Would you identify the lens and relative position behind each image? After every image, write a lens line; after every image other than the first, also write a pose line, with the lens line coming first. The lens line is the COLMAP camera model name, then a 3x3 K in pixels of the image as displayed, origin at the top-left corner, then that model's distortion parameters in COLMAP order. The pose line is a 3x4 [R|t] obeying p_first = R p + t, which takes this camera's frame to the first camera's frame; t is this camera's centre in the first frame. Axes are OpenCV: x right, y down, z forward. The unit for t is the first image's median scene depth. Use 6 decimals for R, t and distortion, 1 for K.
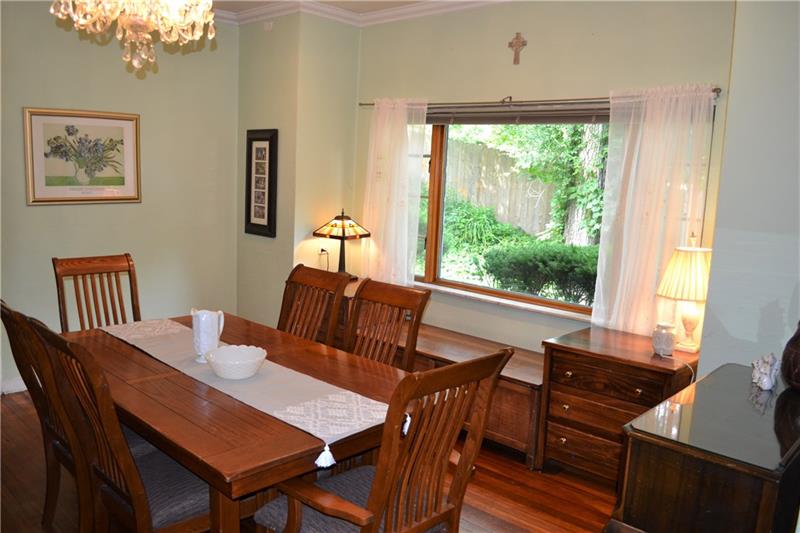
lens RADIAL K [[657.3, 0, 397.0], [0, 657.3, 268.5], [0, 0, 1]] dist [-0.069990, 0.004006]
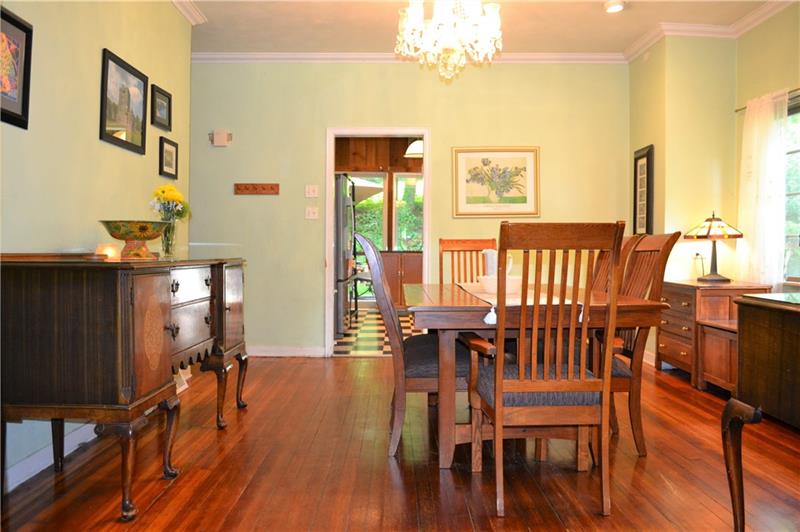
lens RADIAL K [[657.3, 0, 397.0], [0, 657.3, 268.0], [0, 0, 1]] dist [-0.069990, 0.004006]
pose [[0.688920, -0.024251, -0.724432, 0.329459], [-0.081831, 0.990448, -0.110975, 0.160596], [0.720204, 0.135734, 0.680355, -0.026969]]
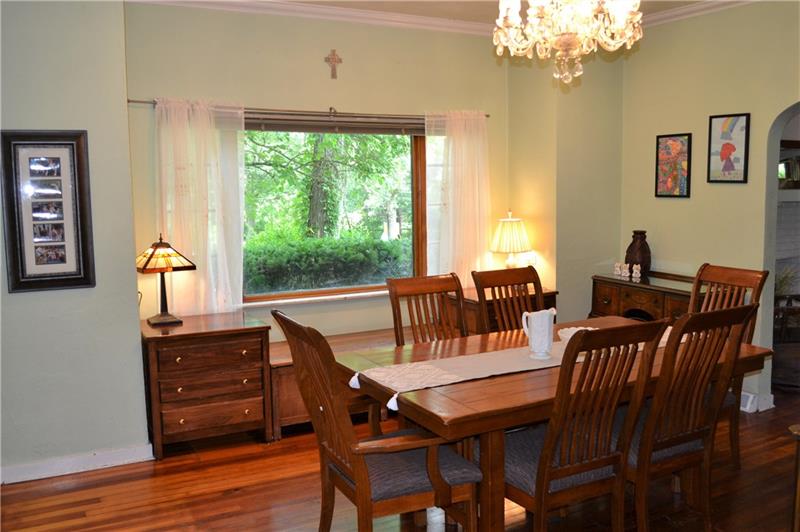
lens RADIAL K [[716.0, 0, 399.6], [0, 716.0, 254.0], [0, 0, 1]] dist [-0.006582, -0.000546]
pose [[0.319783, -0.140132, 0.937071, -0.866445], [0.171221, 0.981267, 0.088311, -0.101619], [-0.931892, 0.132206, 0.337786, 0.482487]]
